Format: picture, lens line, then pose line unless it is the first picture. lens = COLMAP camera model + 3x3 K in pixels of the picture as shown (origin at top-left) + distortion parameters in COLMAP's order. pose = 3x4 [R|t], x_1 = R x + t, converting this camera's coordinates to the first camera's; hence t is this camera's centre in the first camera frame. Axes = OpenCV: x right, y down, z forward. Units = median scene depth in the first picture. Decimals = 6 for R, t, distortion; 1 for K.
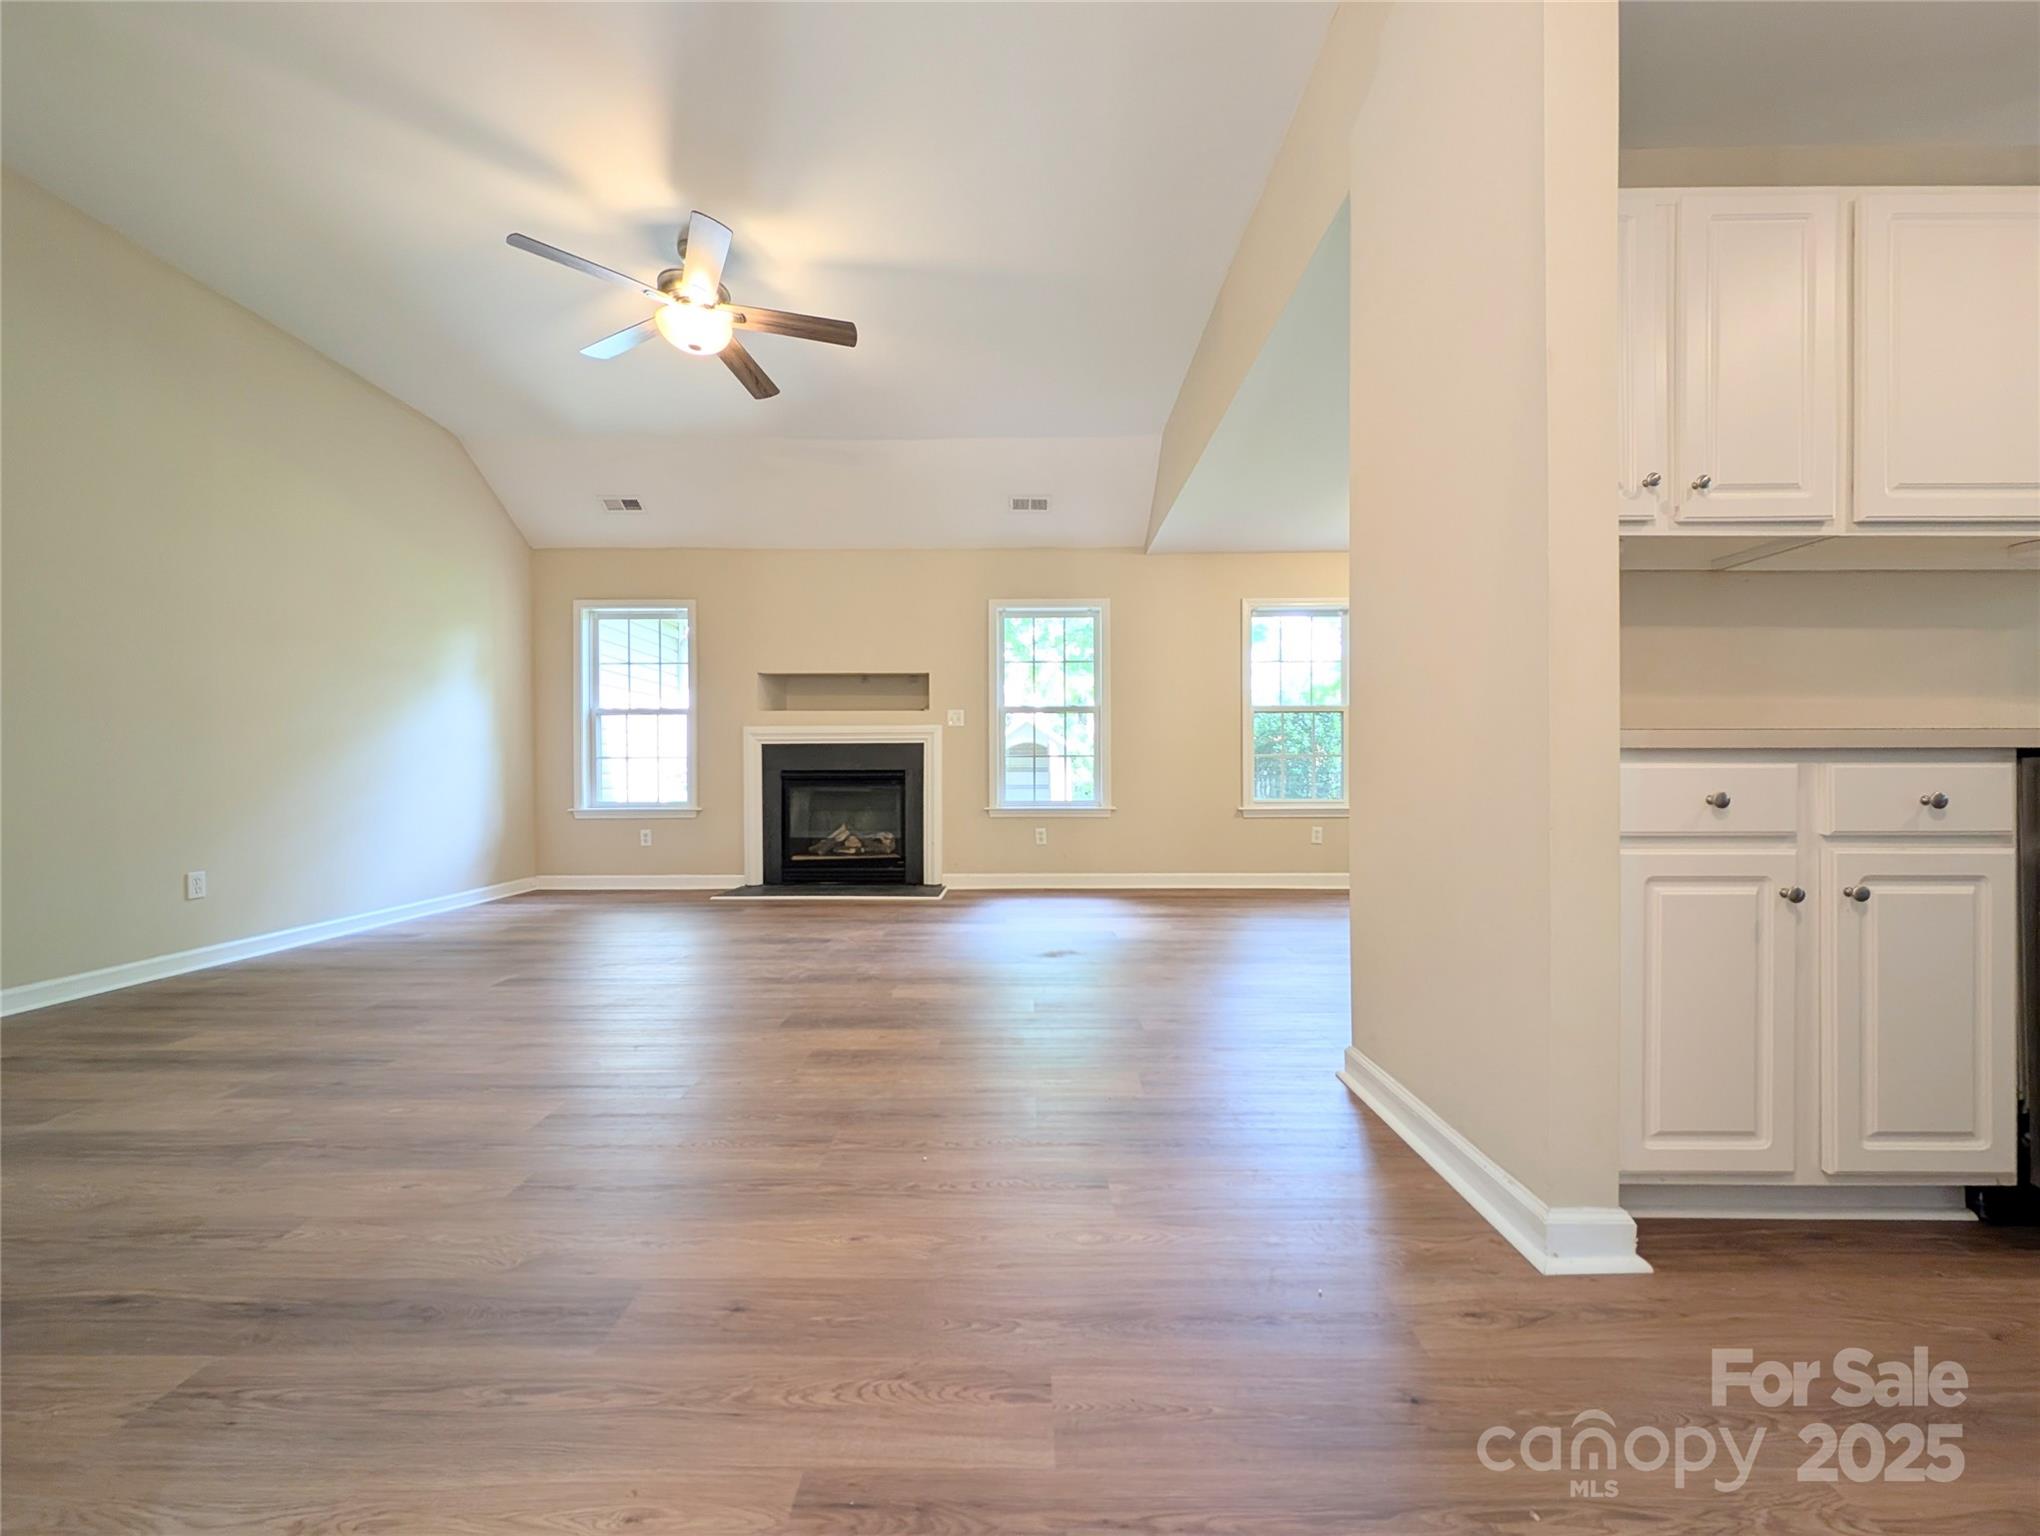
lens RADIAL K [[763.4, 0, 1018.2], [0, 763.4, 775.7], [0, 0, 1]] dist [0.020154, -0.009902]
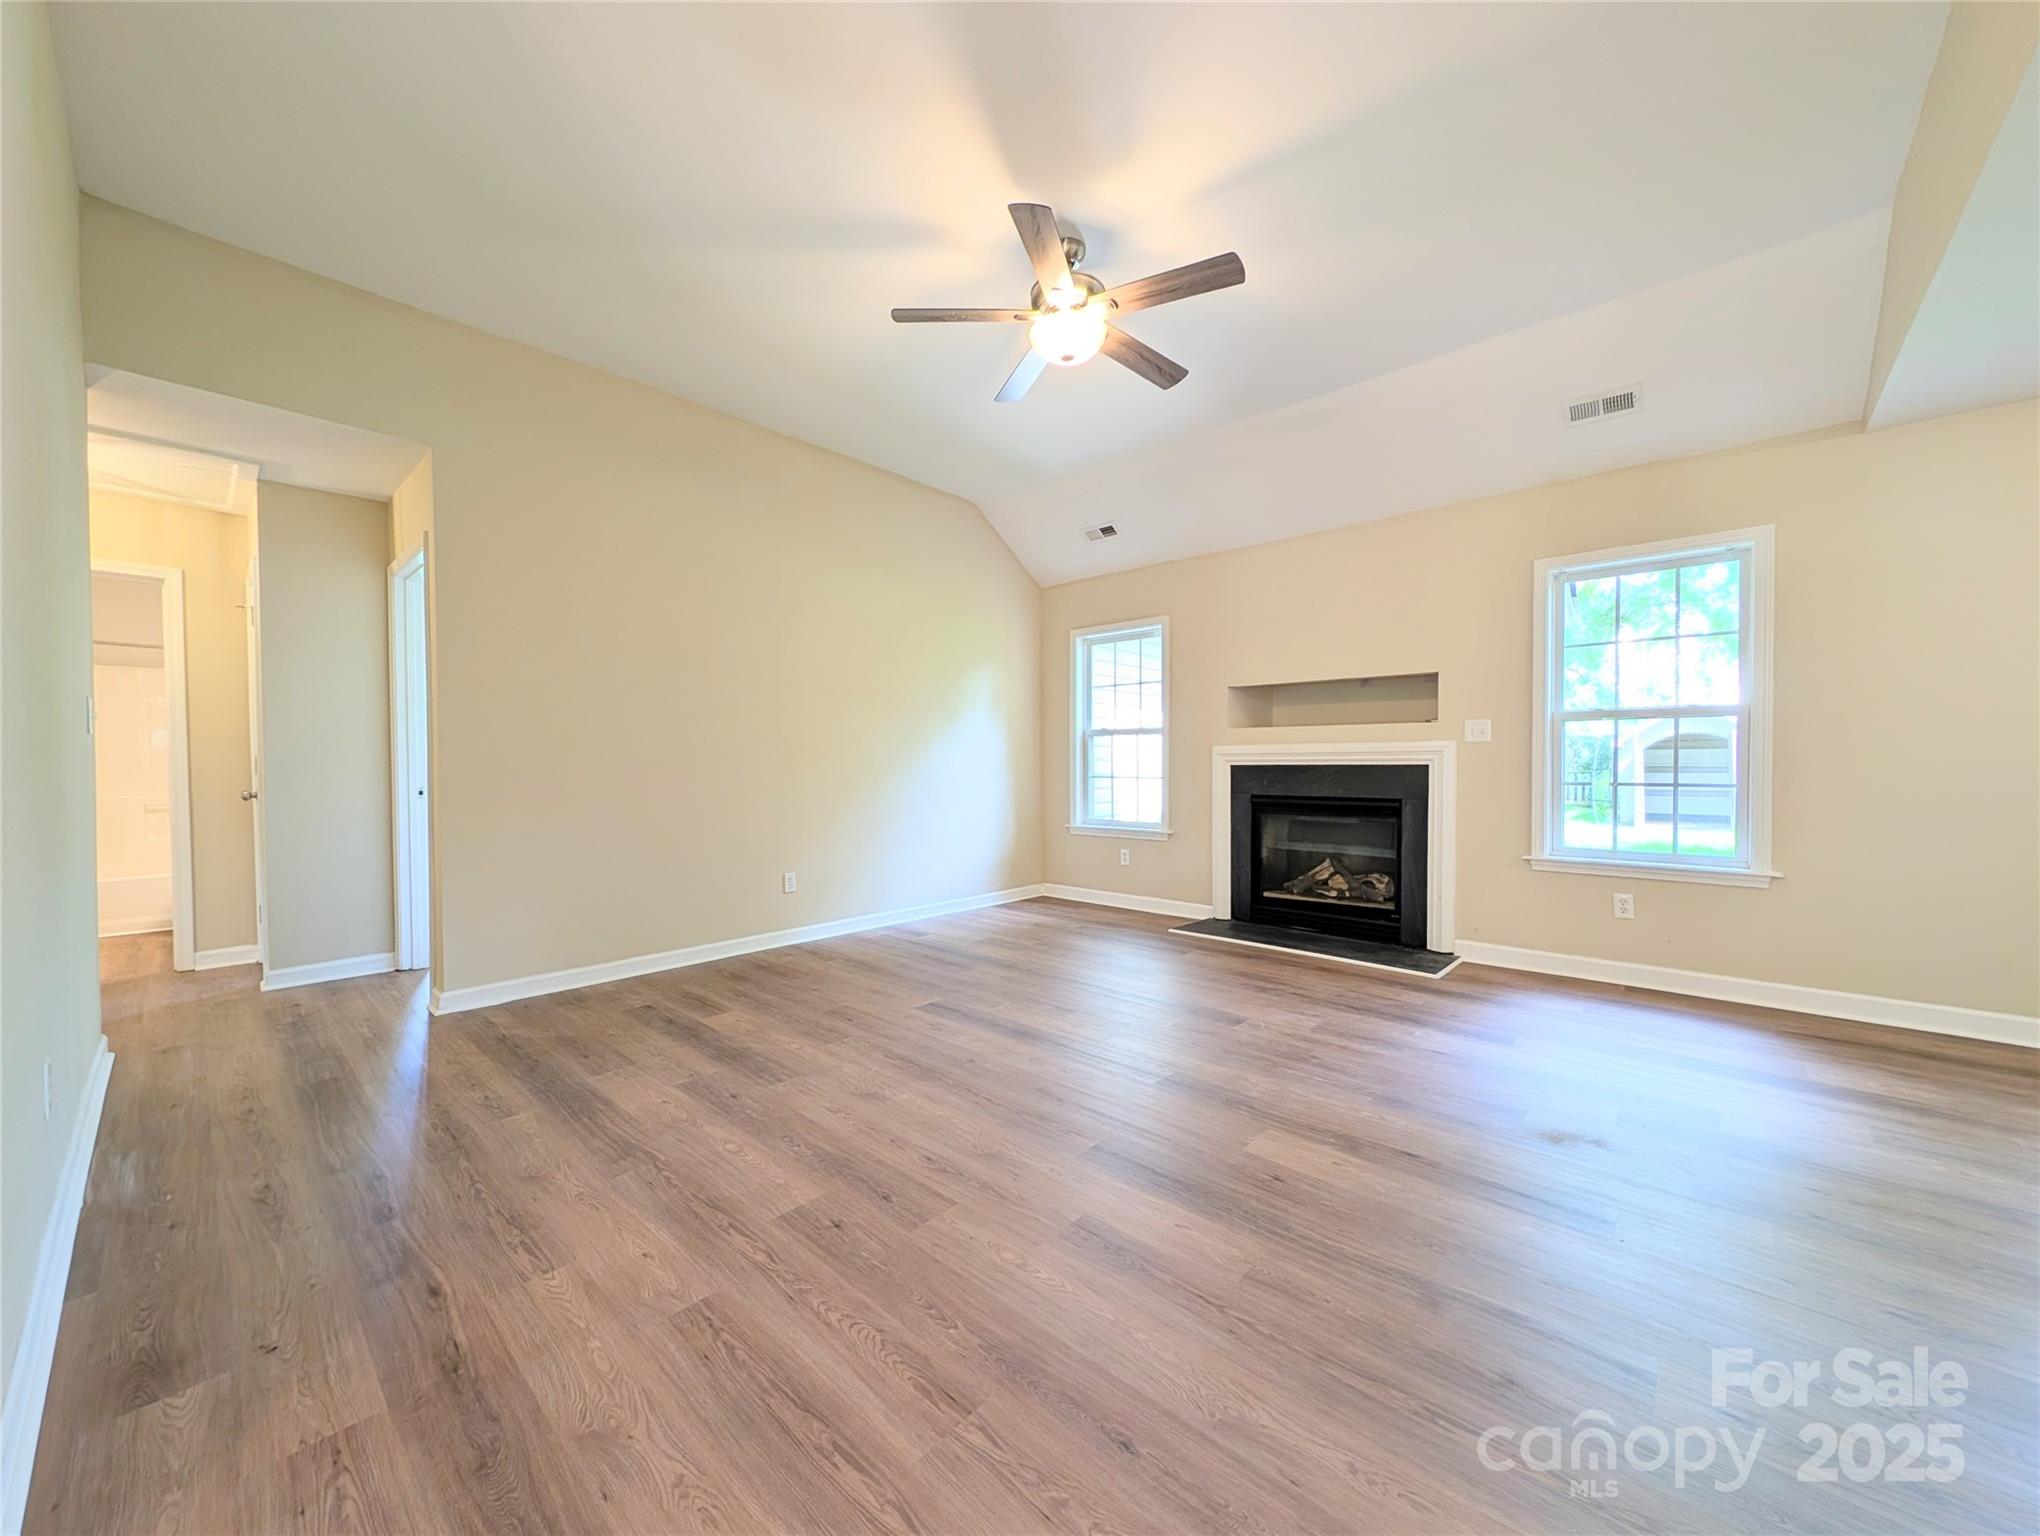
lens RADIAL K [[763.4, 0, 1018.2], [0, 763.4, 775.7], [0, 0, 1]] dist [0.020154, -0.009902]
pose [[0.744786, 0.012911, -0.667179, 0.082736], [-0.003881, 0.999880, 0.015018, -0.041680], [0.667292, -0.008596, 0.744746, 0.155447]]
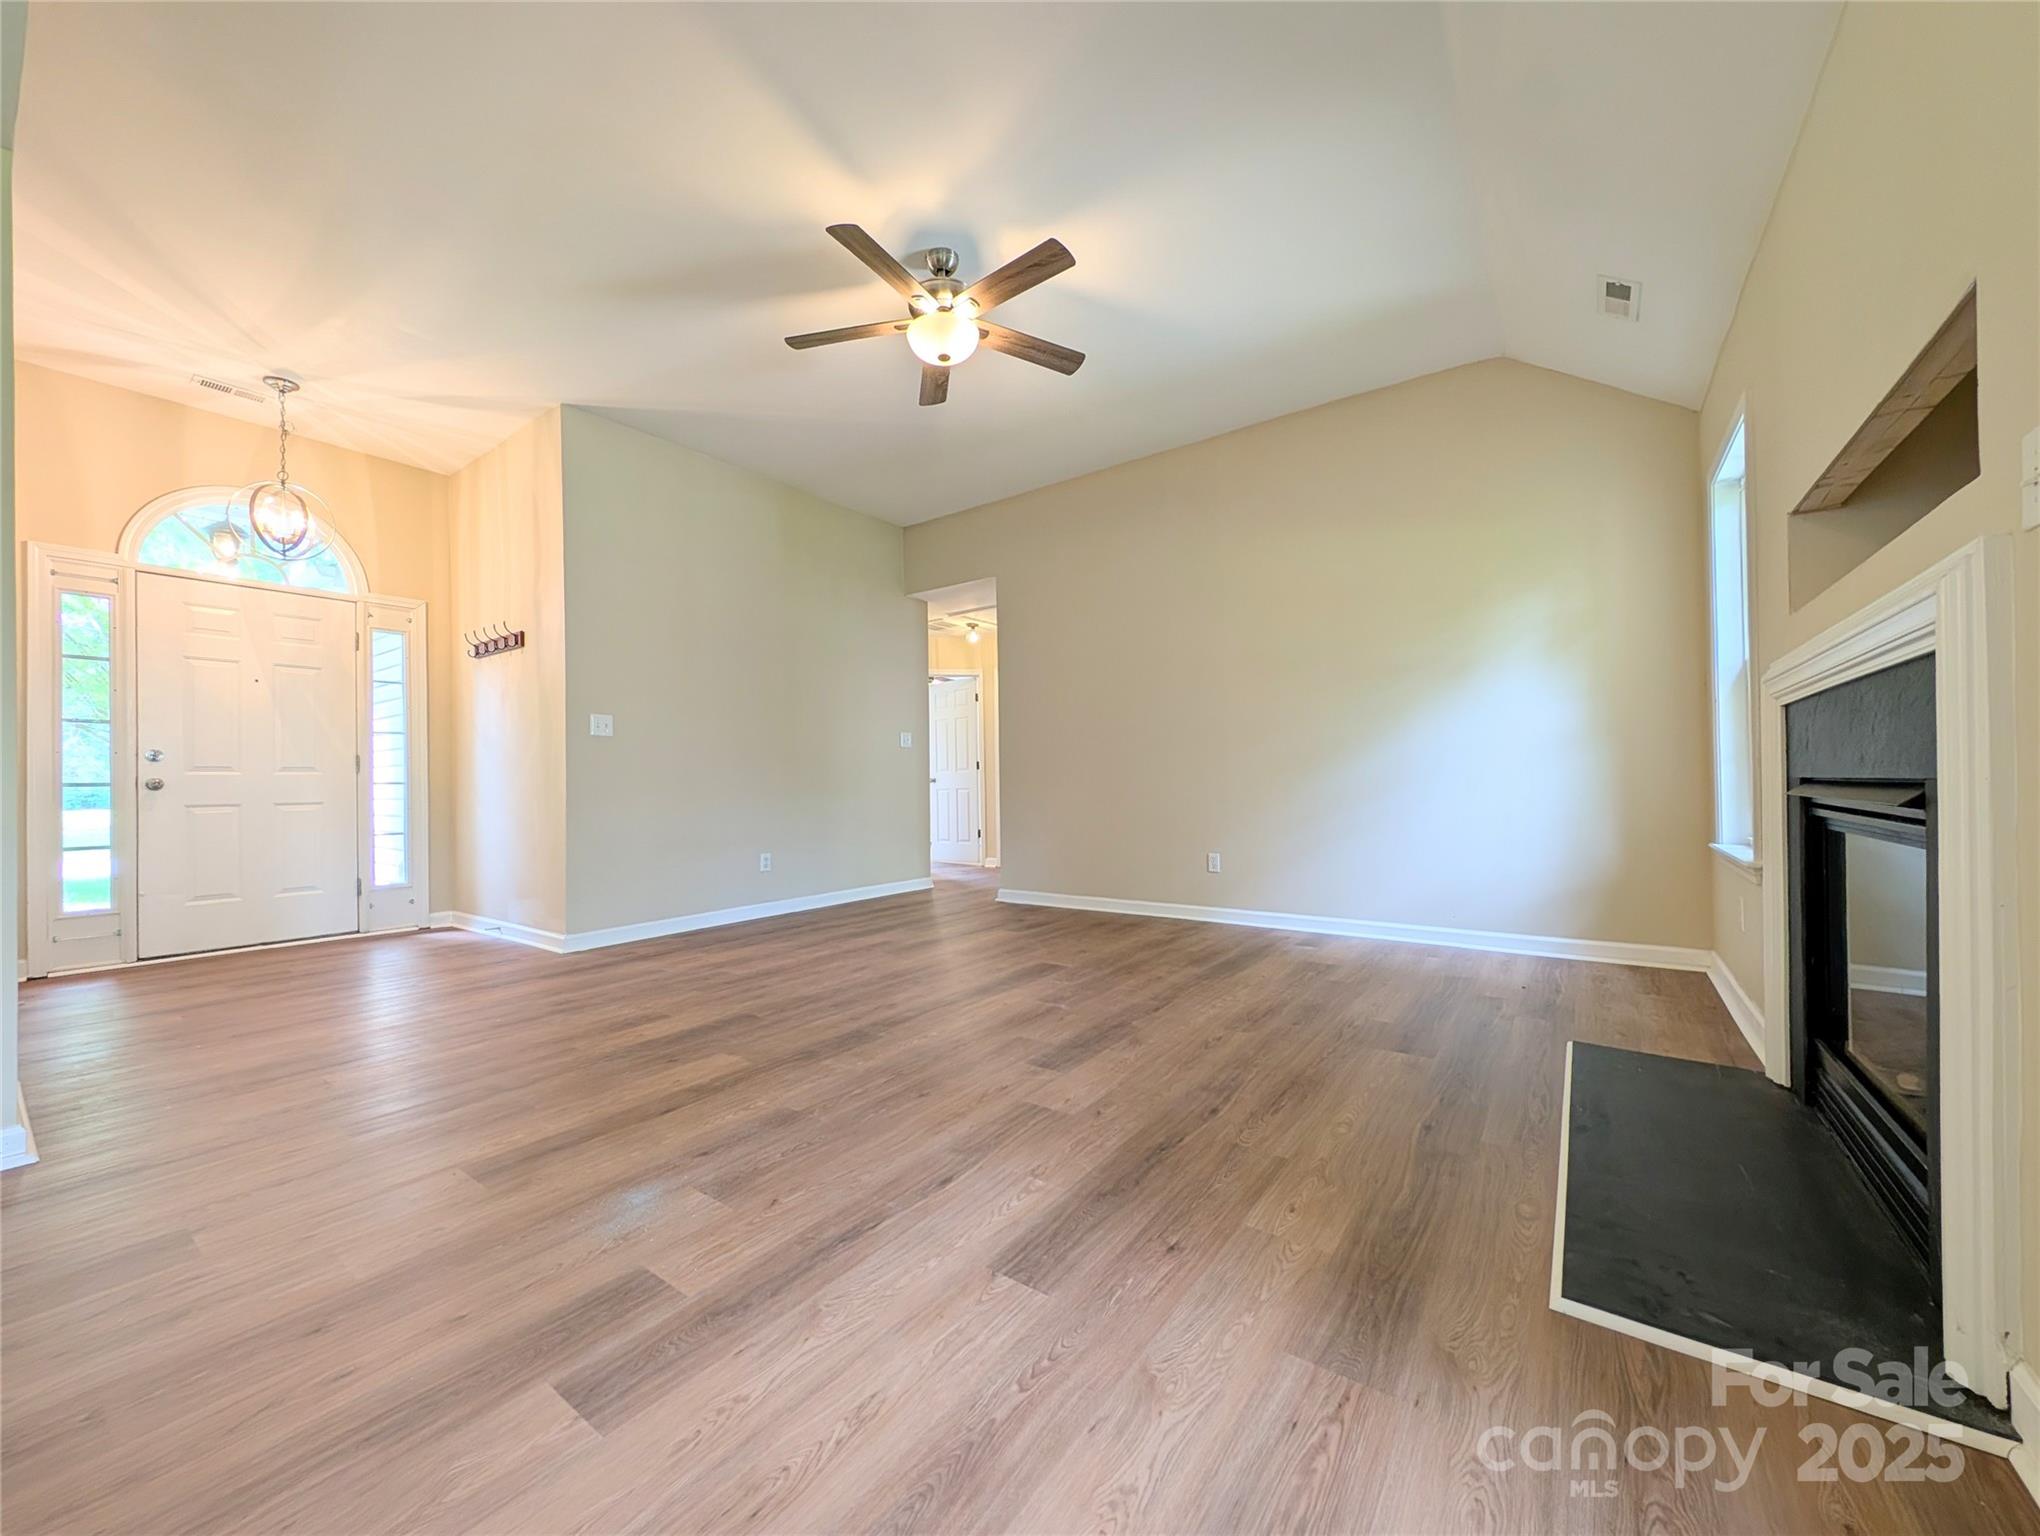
lens RADIAL K [[773.3, 0, 1020.9], [0, 773.3, 775.5], [0, 0, 1]] dist [0.013862, -0.006518]
pose [[-0.578429, 0.005452, -0.815714, 0.185018], [0.013763, 0.999901, -0.003077, -0.011714], [0.815616, -0.013007, -0.578447, 0.918584]]
